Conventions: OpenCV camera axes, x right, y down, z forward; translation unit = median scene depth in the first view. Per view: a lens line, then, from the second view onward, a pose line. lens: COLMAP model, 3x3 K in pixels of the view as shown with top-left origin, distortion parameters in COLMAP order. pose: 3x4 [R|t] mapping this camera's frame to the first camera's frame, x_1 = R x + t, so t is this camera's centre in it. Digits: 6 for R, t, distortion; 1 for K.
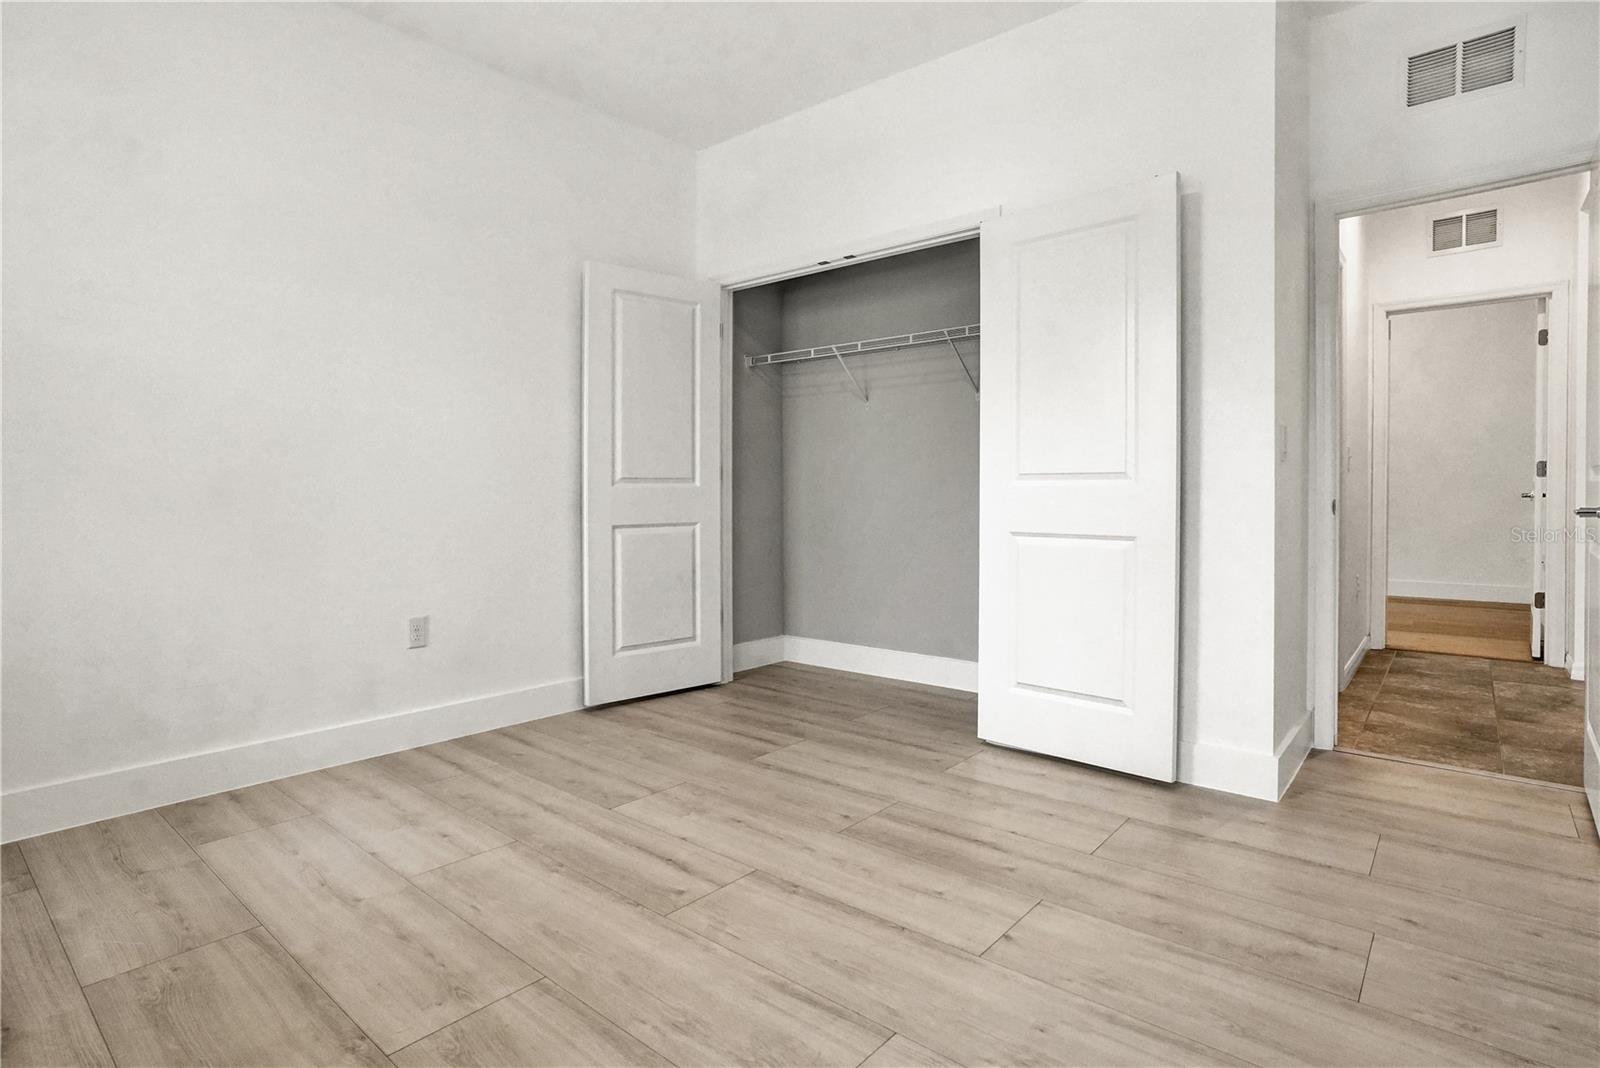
lens RADIAL K [[812.5, 0, 784.3], [0, 812.5, 506.9], [0, 0, 1]] dist [-0.075073, 0.028972]
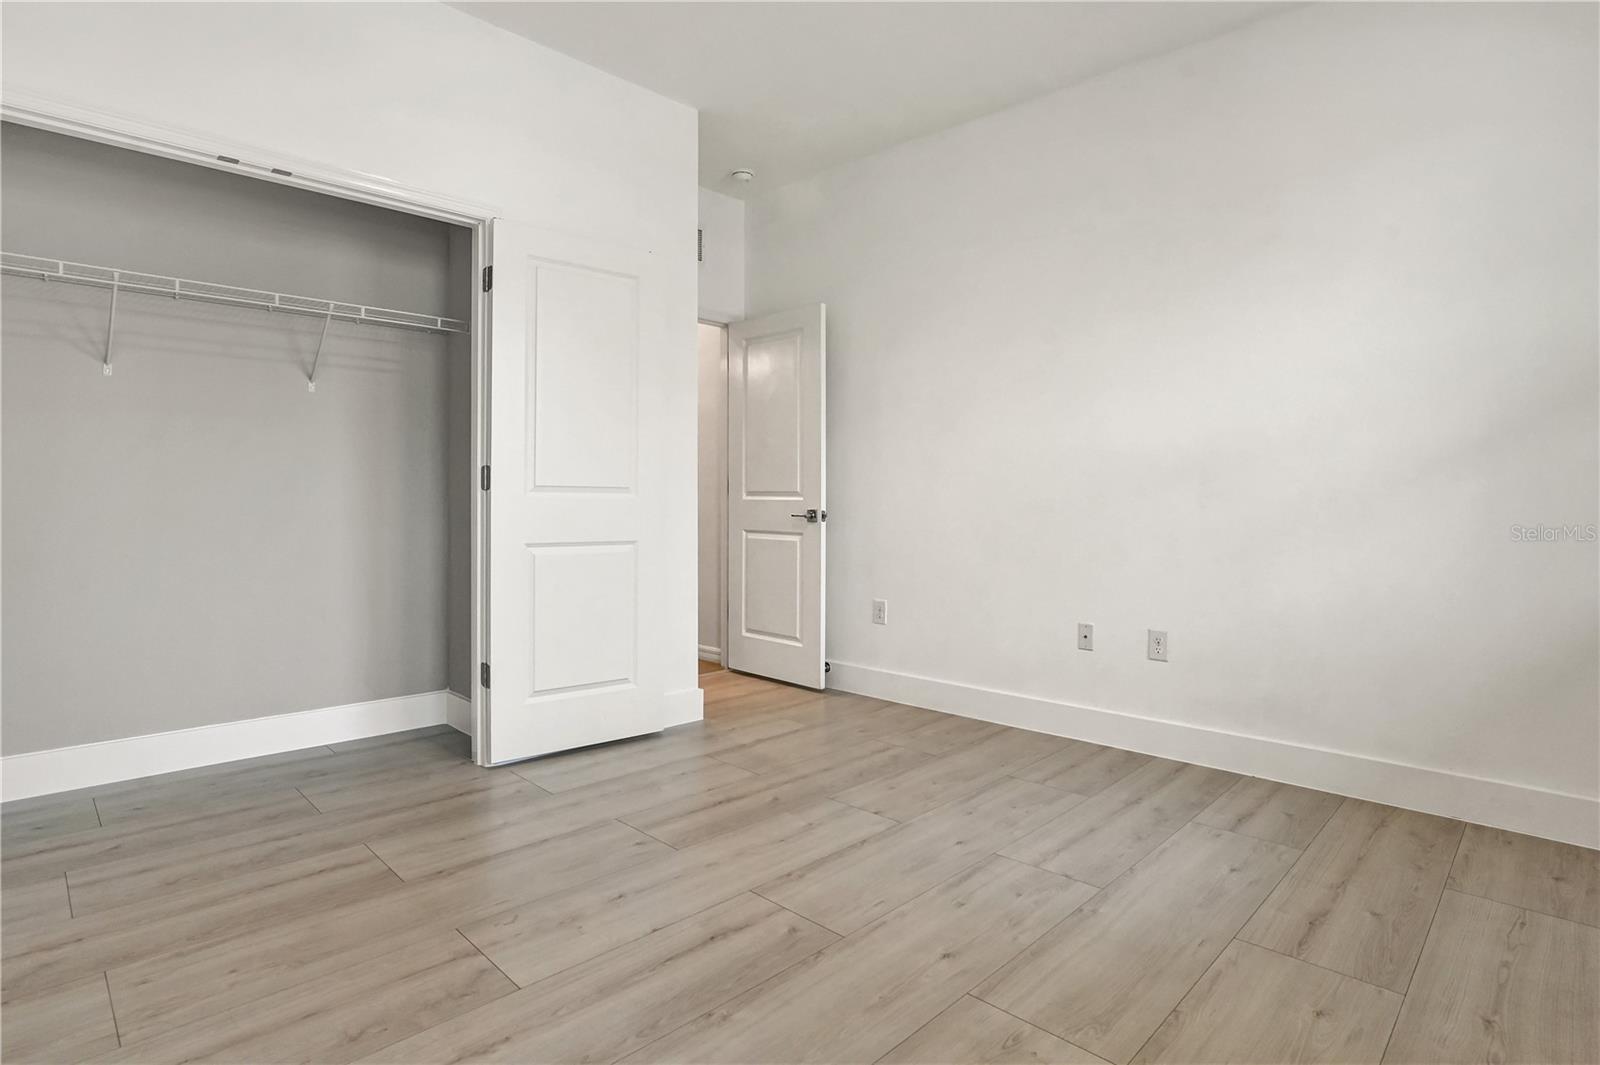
lens RADIAL K [[812.5, 0, 784.3], [0, 812.5, 505.4], [0, 0, 1]] dist [-0.075073, 0.028972]
pose [[0.088477, -0.000012, 0.996078, -0.853826], [0.013727, 0.999905, -0.001207, -0.012680], [-0.995984, 0.013780, 0.088469, 0.738286]]
